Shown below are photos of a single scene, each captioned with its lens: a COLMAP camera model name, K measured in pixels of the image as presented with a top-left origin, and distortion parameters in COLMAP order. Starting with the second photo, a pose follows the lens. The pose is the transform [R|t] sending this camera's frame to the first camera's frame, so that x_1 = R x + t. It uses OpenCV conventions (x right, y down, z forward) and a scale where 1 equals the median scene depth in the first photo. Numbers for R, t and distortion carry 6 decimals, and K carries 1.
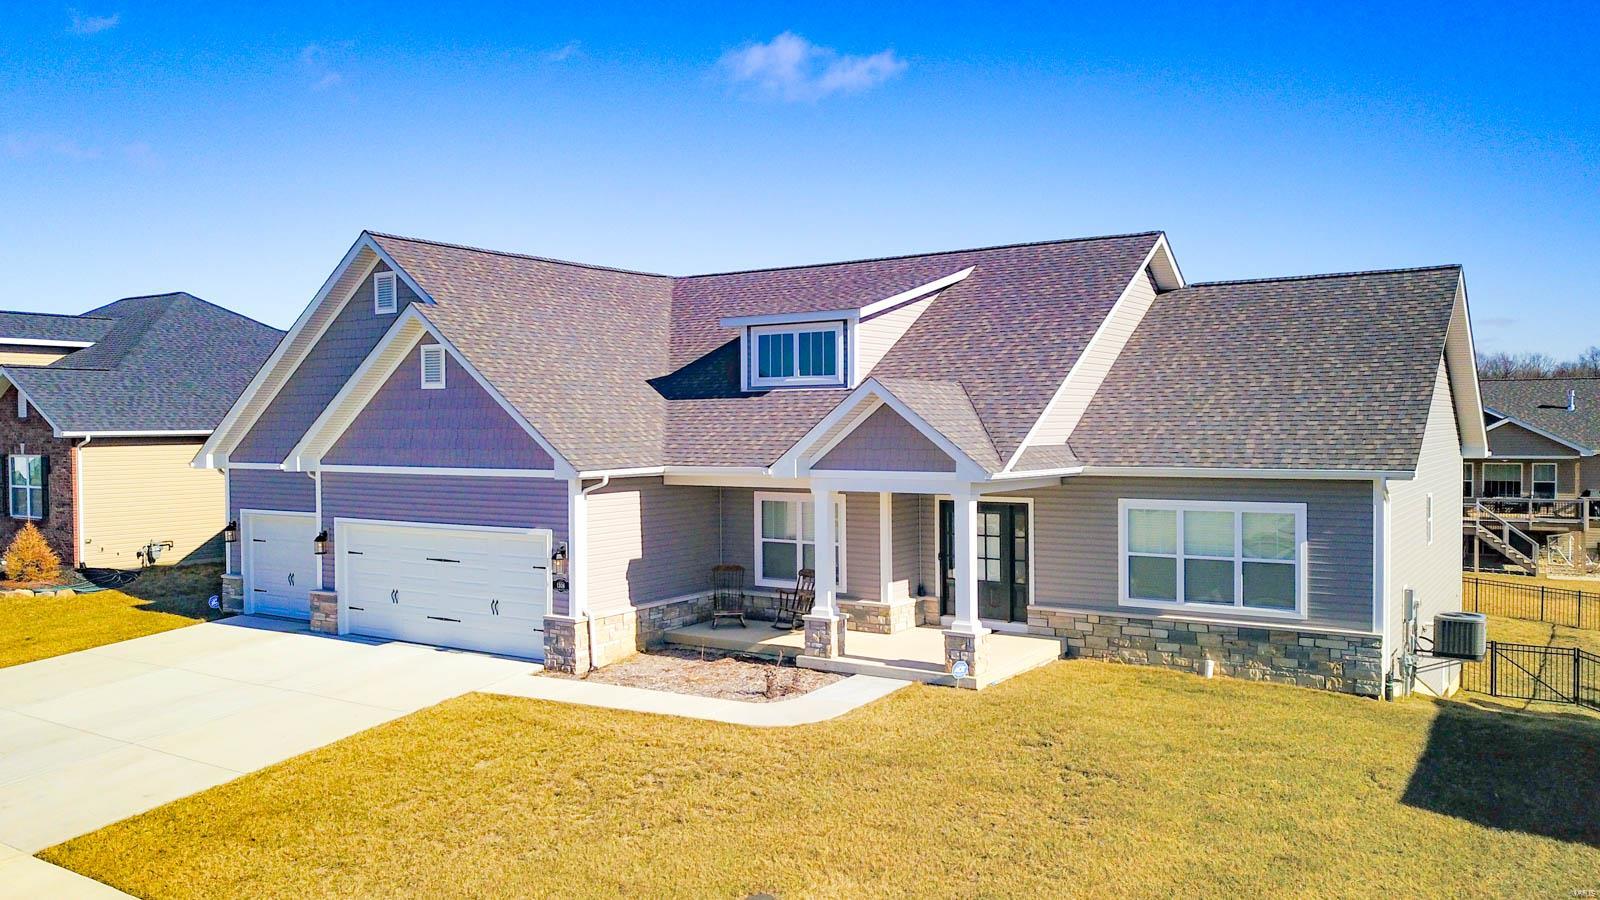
lens RADIAL K [[1239.2, 0, 800.0], [0, 1239.2, 450.0], [0, 0, 1]] dist [0.001221, -0.000958]
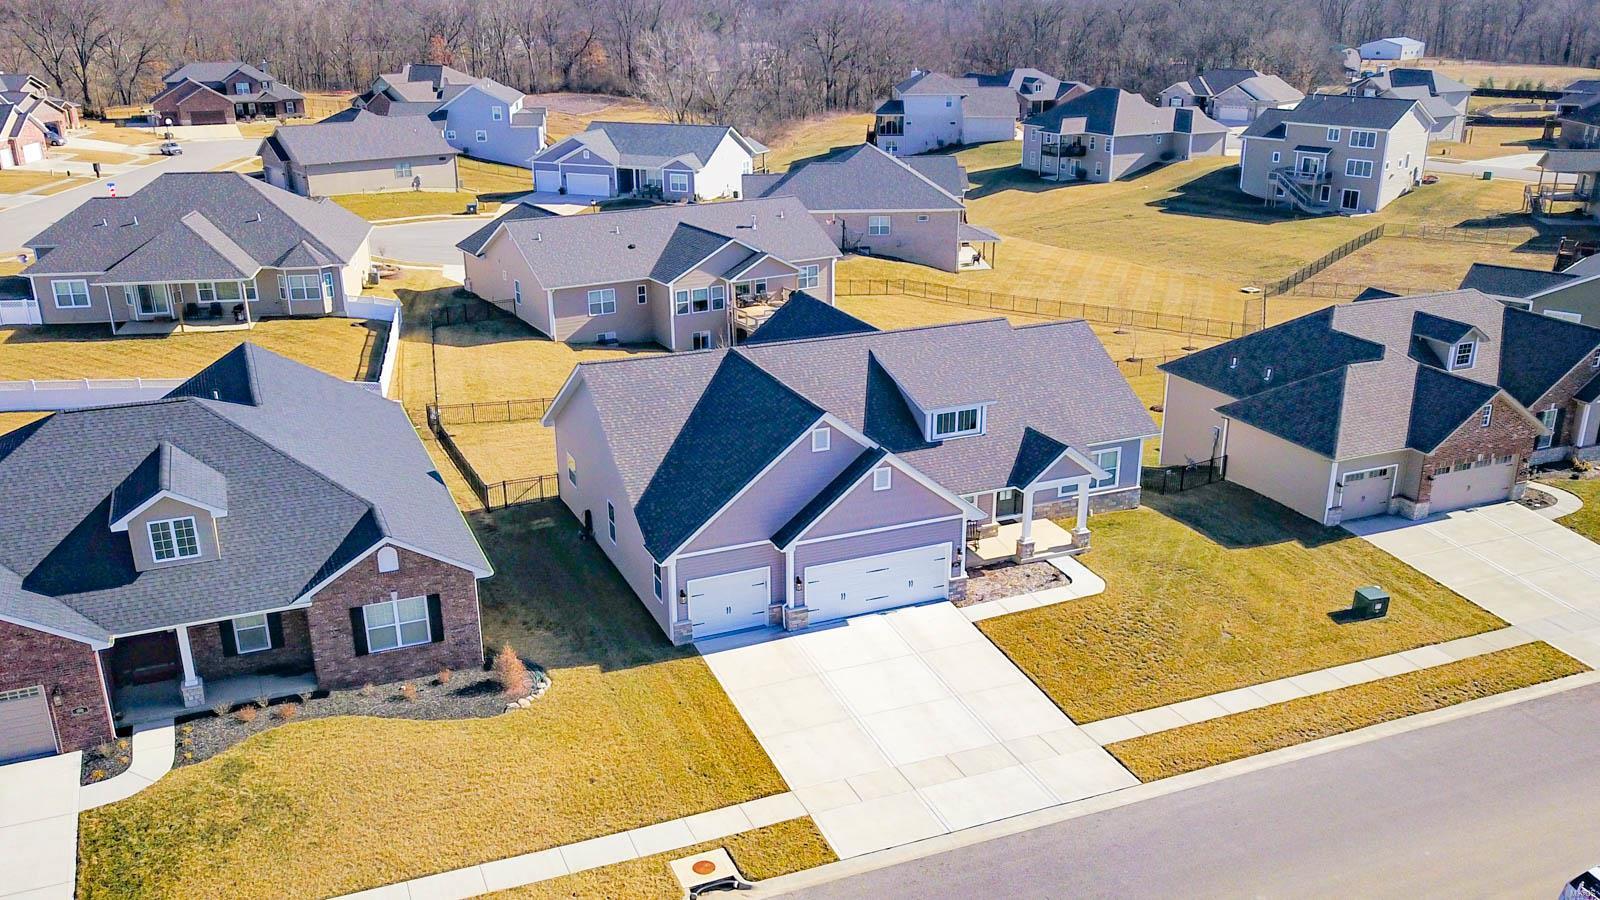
lens RADIAL K [[1357.6, 0, 830.6], [0, 1357.6, 507.0], [0, 0, 1]] dist [0.020994, -0.002374]
pose [[0.537469, -0.294476, 0.790197, -2.100075], [0.014401, 0.940116, 0.340549, -0.773949], [-0.843161, -0.171655, 0.509524, 0.001165]]
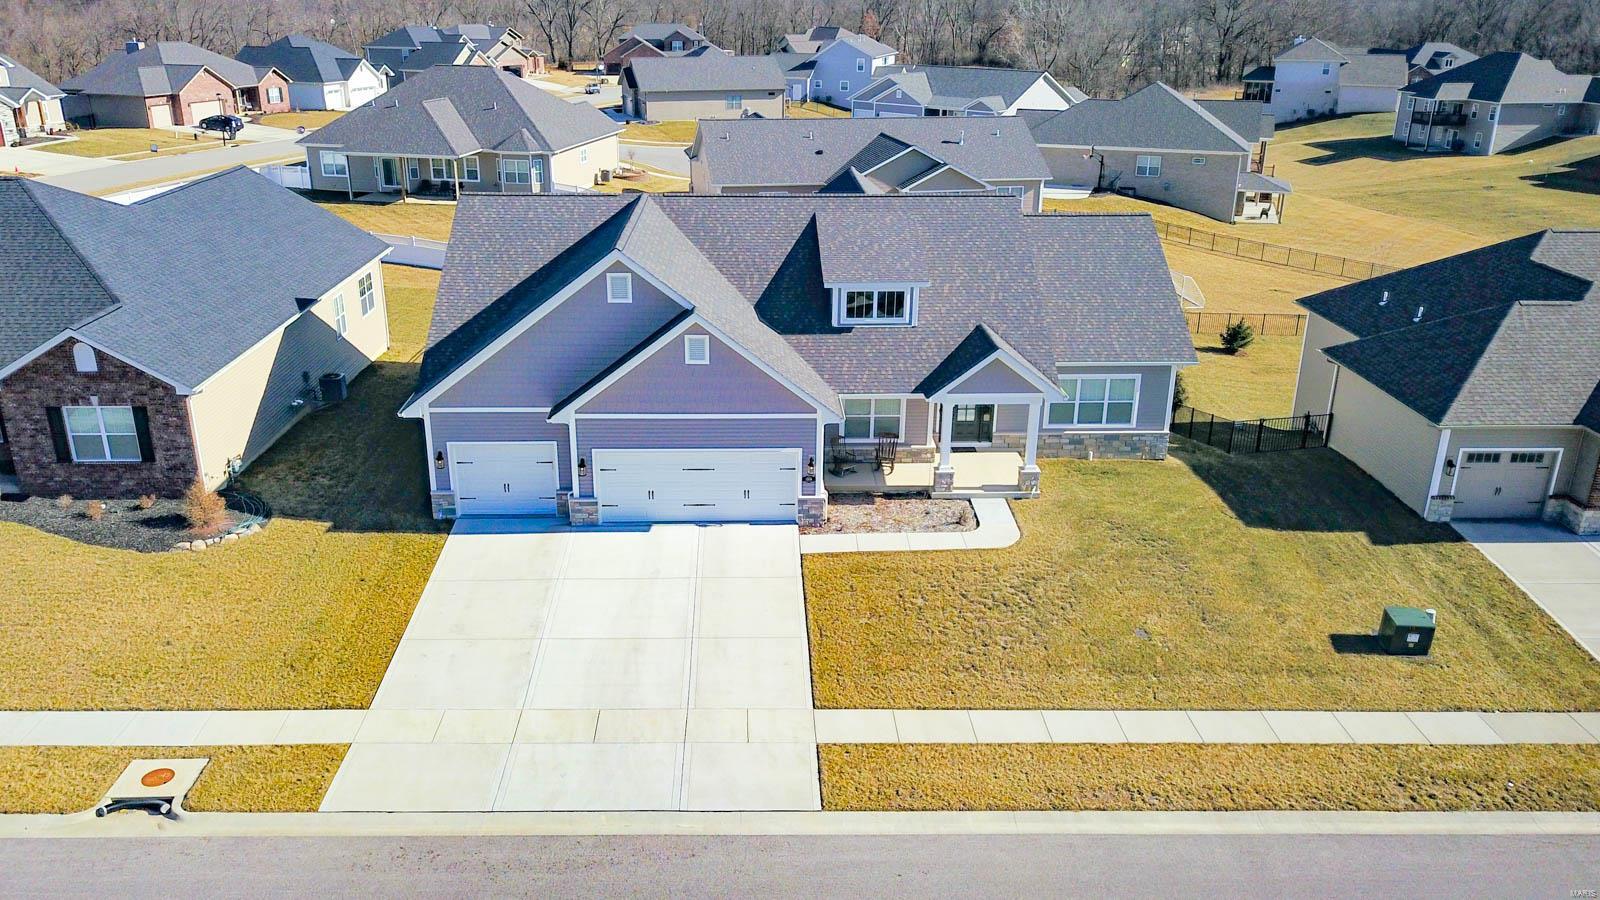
lens RADIAL K [[1221.9, 0, 789.5], [0, 1221.9, 454.1], [0, 0, 1]] dist [0.006943, 0.001226]
pose [[0.816584, -0.190191, 0.544993, -1.076859], [-0.000593, 0.943881, 0.330284, -0.452052], [-0.577226, -0.270028, 0.770646, -0.230056]]
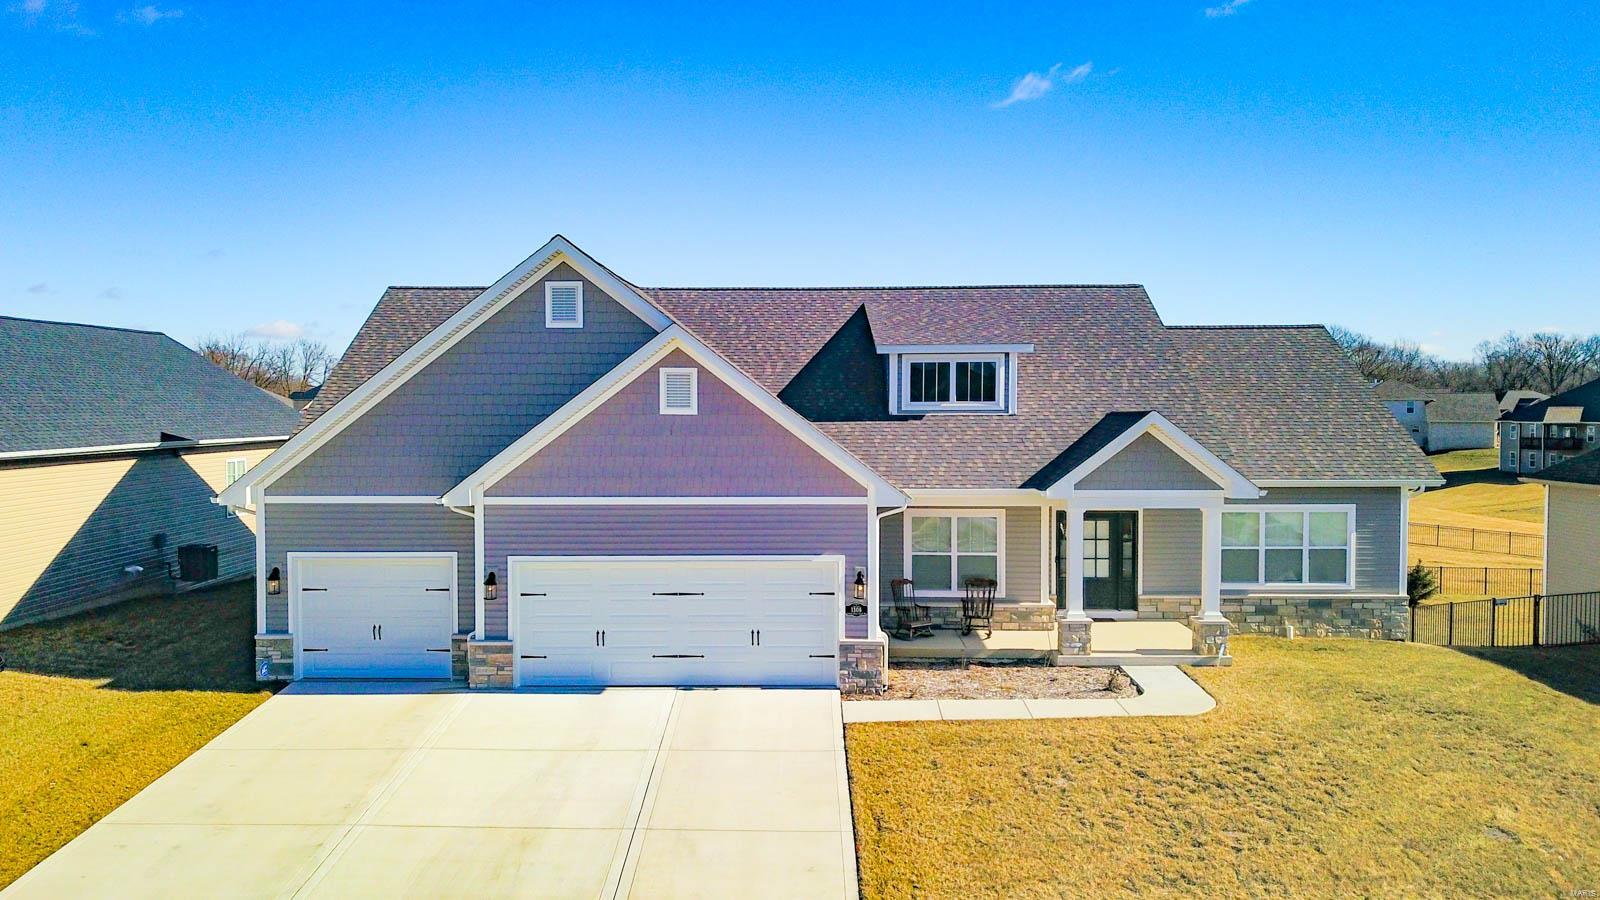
lens RADIAL K [[1249.1, 0, 789.5], [0, 1249.1, 446.4], [0, 0, 1]] dist [0.001212, 0.002760]
pose [[0.841727, -0.011214, 0.539788, -0.776128], [0.008352, 0.999935, 0.007750, -0.032516], [-0.539839, -0.002015, 0.841766, 0.163880]]
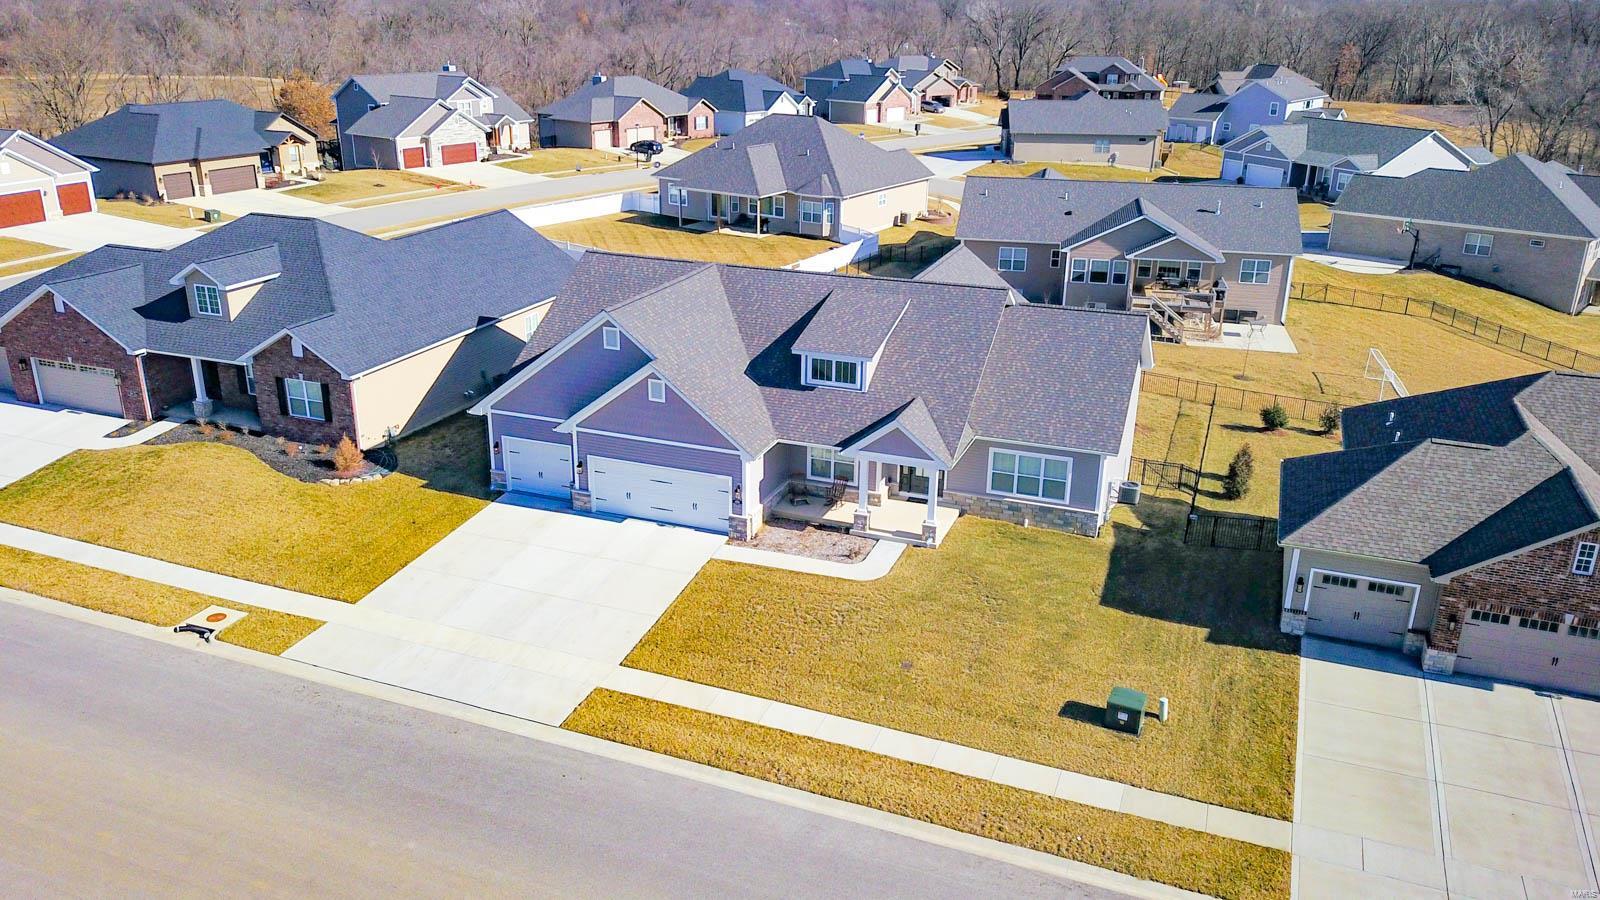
lens RADIAL K [[1221.9, 0, 789.5], [0, 1221.9, 454.1], [0, 0, 1]] dist [0.006943, 0.001226]
pose [[0.977373, -0.055992, 0.203976, -0.513753], [-0.013515, 0.945826, 0.324393, -0.627921], [-0.211090, -0.319810, 0.923668, -0.888202]]
